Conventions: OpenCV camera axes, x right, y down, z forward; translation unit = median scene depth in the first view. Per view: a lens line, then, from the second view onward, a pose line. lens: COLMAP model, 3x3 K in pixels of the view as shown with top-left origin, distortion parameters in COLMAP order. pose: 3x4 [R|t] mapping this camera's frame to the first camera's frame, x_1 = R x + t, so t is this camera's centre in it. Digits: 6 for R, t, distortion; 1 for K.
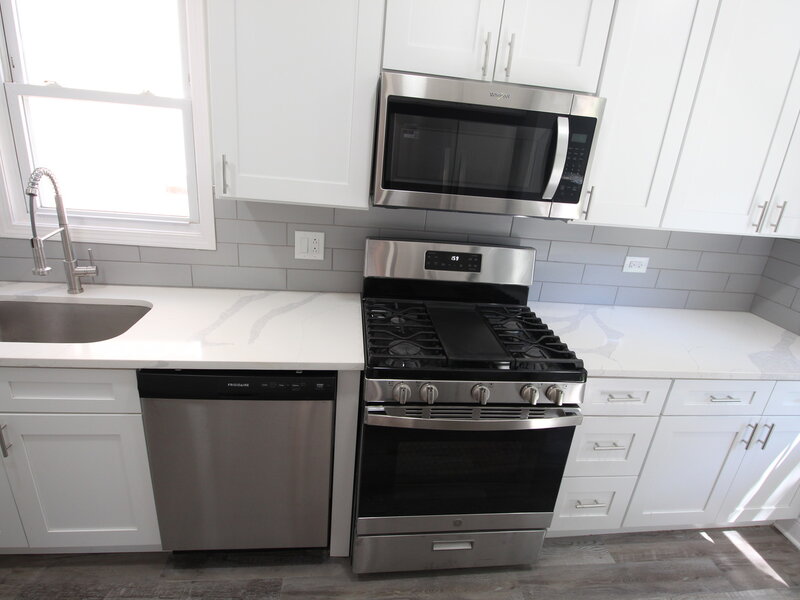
lens RADIAL K [[432.6, 0, 405.6], [0, 432.6, 289.3], [0, 0, 1]] dist [-0.002720, -0.010406]
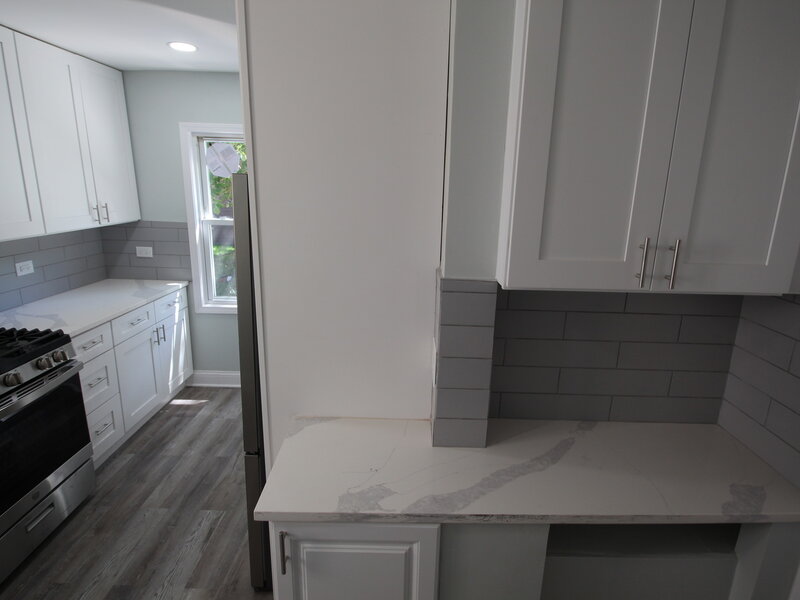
lens RADIAL K [[432.6, 0, 405.6], [0, 432.6, 289.3], [0, 0, 1]] dist [-0.002720, -0.010406]
pose [[0.119923, -0.316761, 0.940894, -0.643435], [0.316574, 0.910460, 0.266165, 0.021852], [-0.940957, 0.265943, 0.209463, -0.351622]]
